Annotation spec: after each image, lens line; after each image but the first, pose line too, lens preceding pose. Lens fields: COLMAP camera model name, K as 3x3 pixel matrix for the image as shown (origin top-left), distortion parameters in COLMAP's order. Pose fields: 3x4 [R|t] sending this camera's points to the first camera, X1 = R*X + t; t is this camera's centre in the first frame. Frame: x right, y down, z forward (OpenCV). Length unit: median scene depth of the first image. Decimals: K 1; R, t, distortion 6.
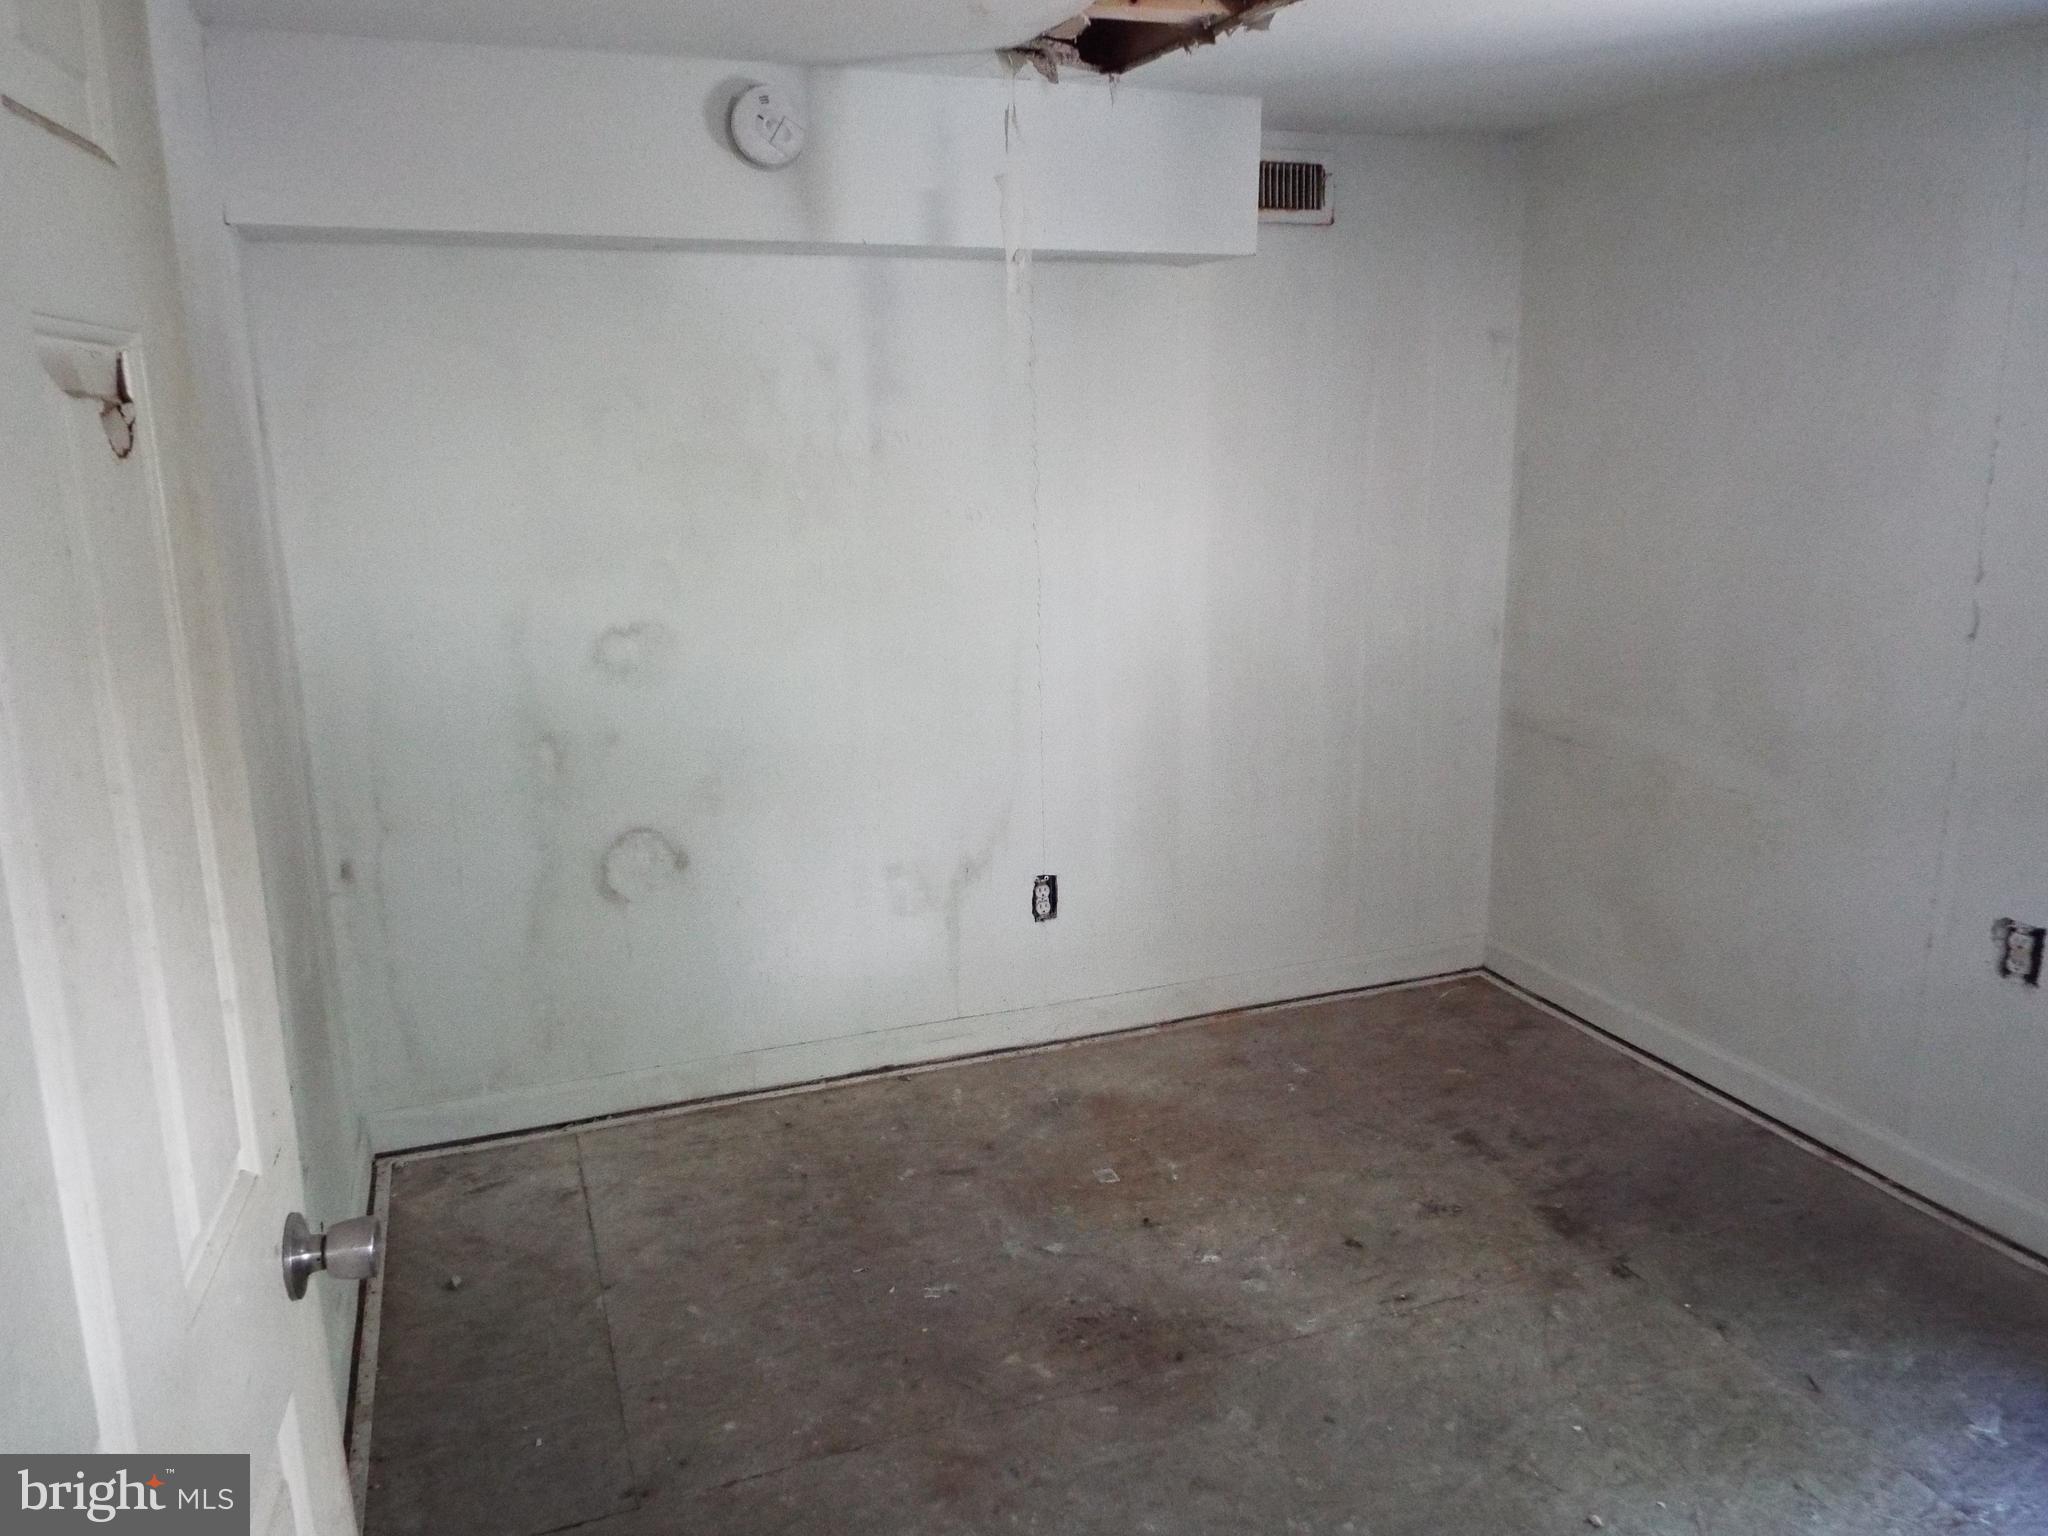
lens RADIAL K [[1477.1, 0, 1034.0], [0, 1477.1, 772.5], [0, 0, 1]] dist [-0.023426, 0.021181]
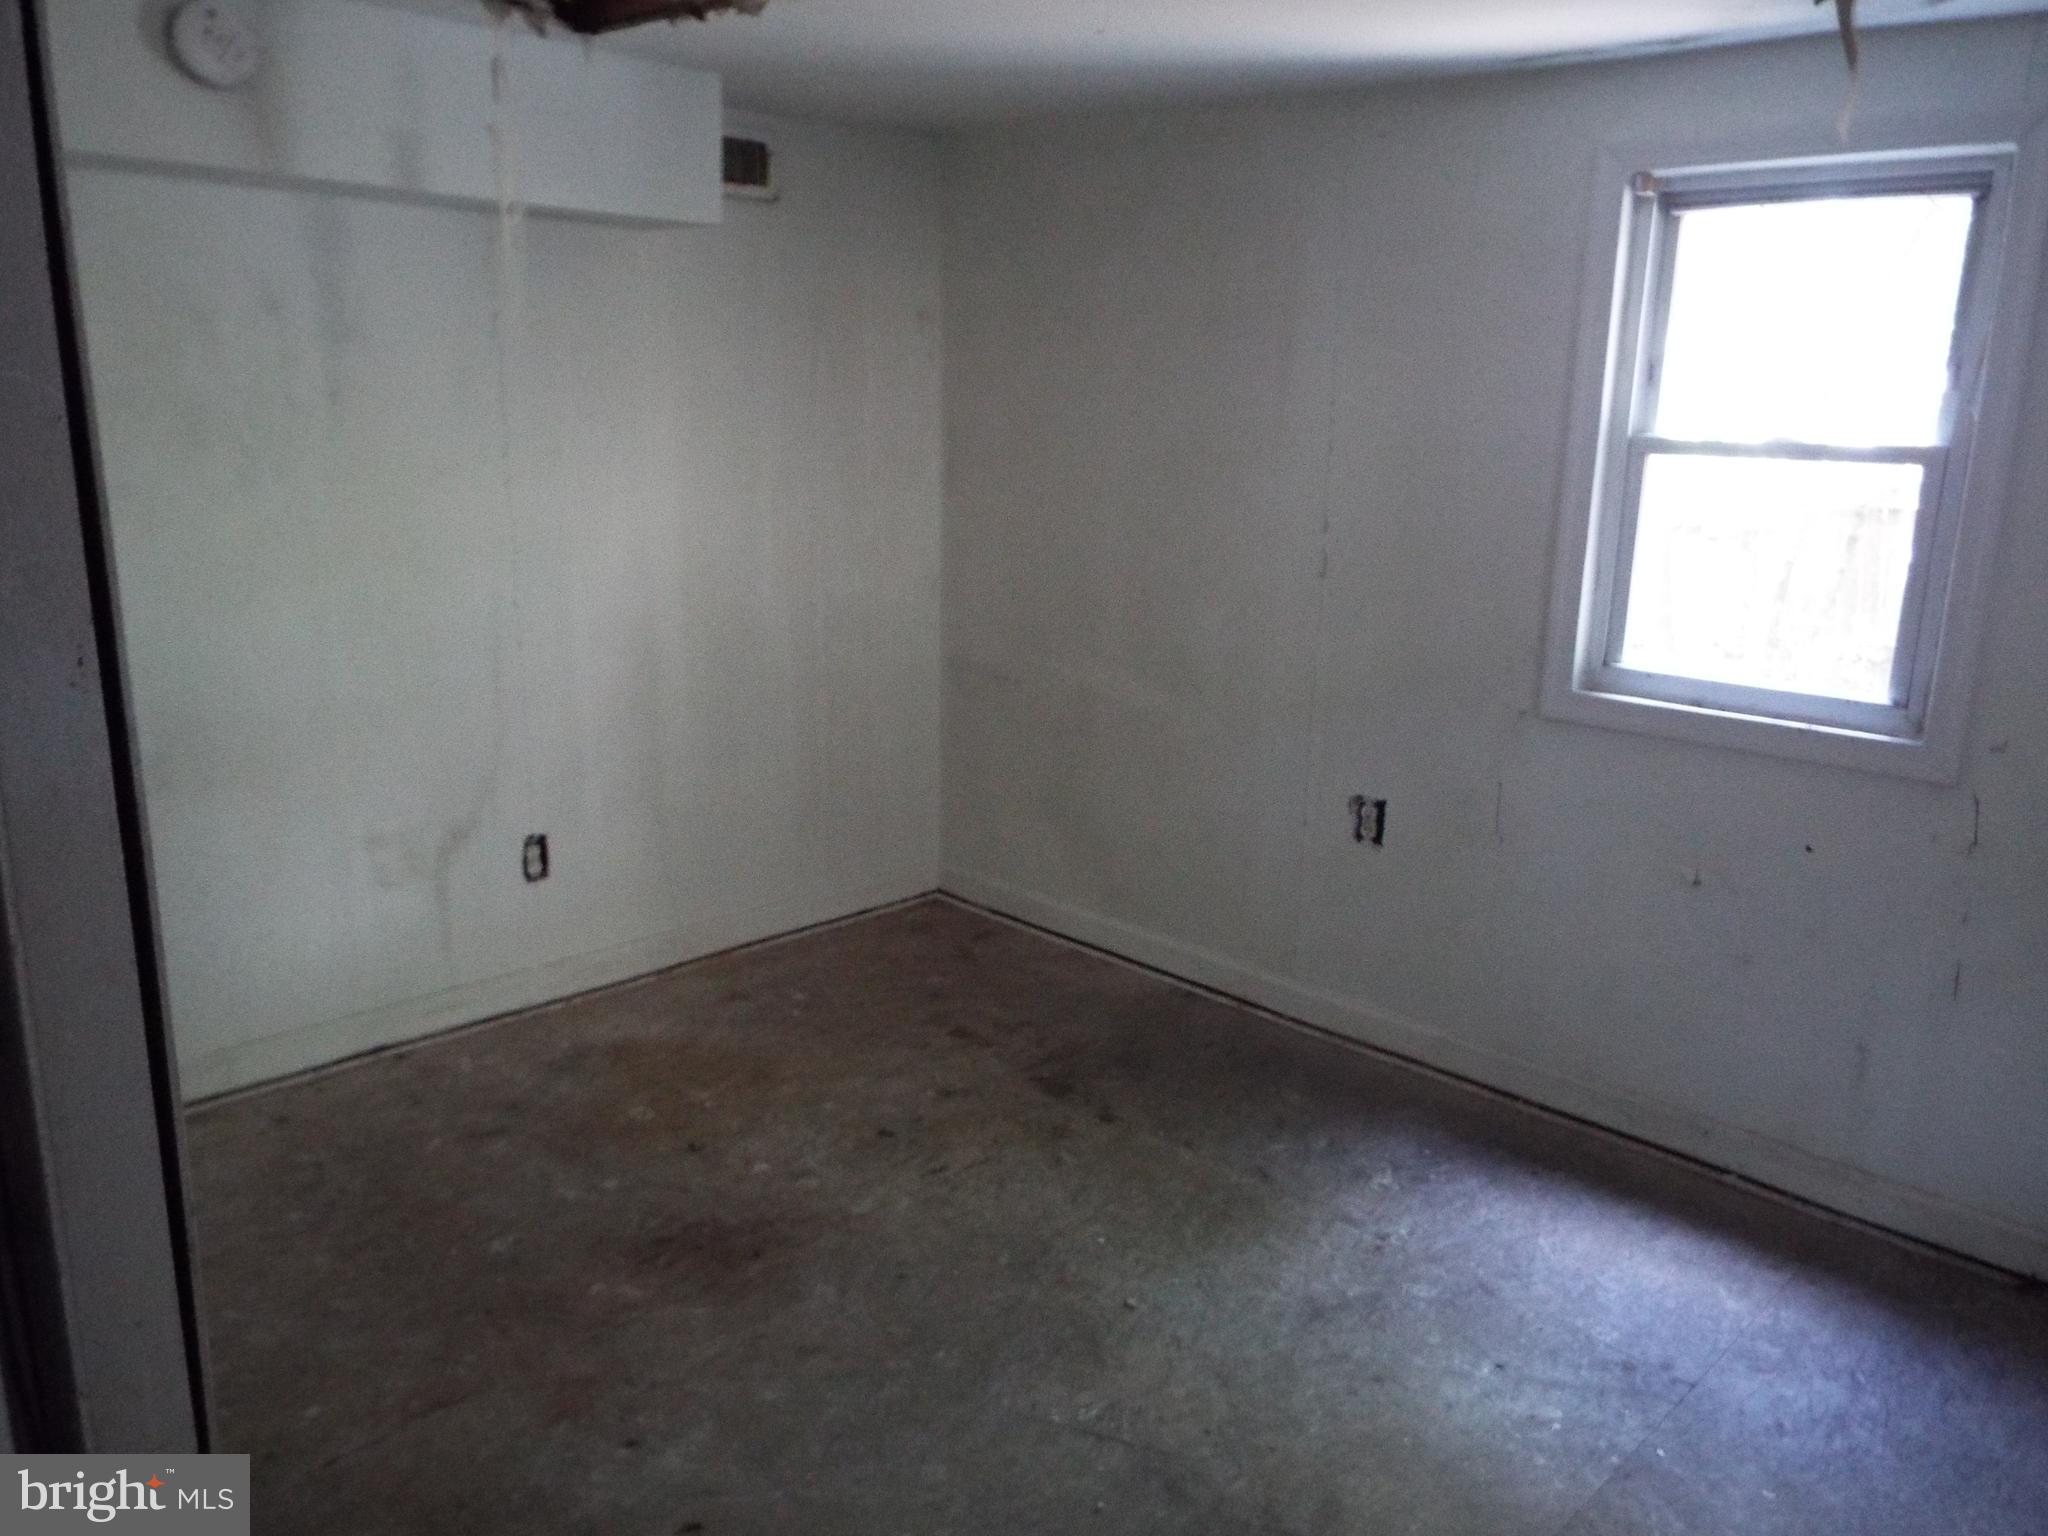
lens RADIAL K [[1477.1, 0, 1026.3], [0, 1477.1, 769.2], [0, 0, 1]] dist [-0.023426, 0.021181]
pose [[0.910877, -0.066313, 0.407314, -0.114692], [0.060336, 0.997799, 0.027518, 0.022042], [-0.408242, -0.000490, 0.912873, -0.051993]]
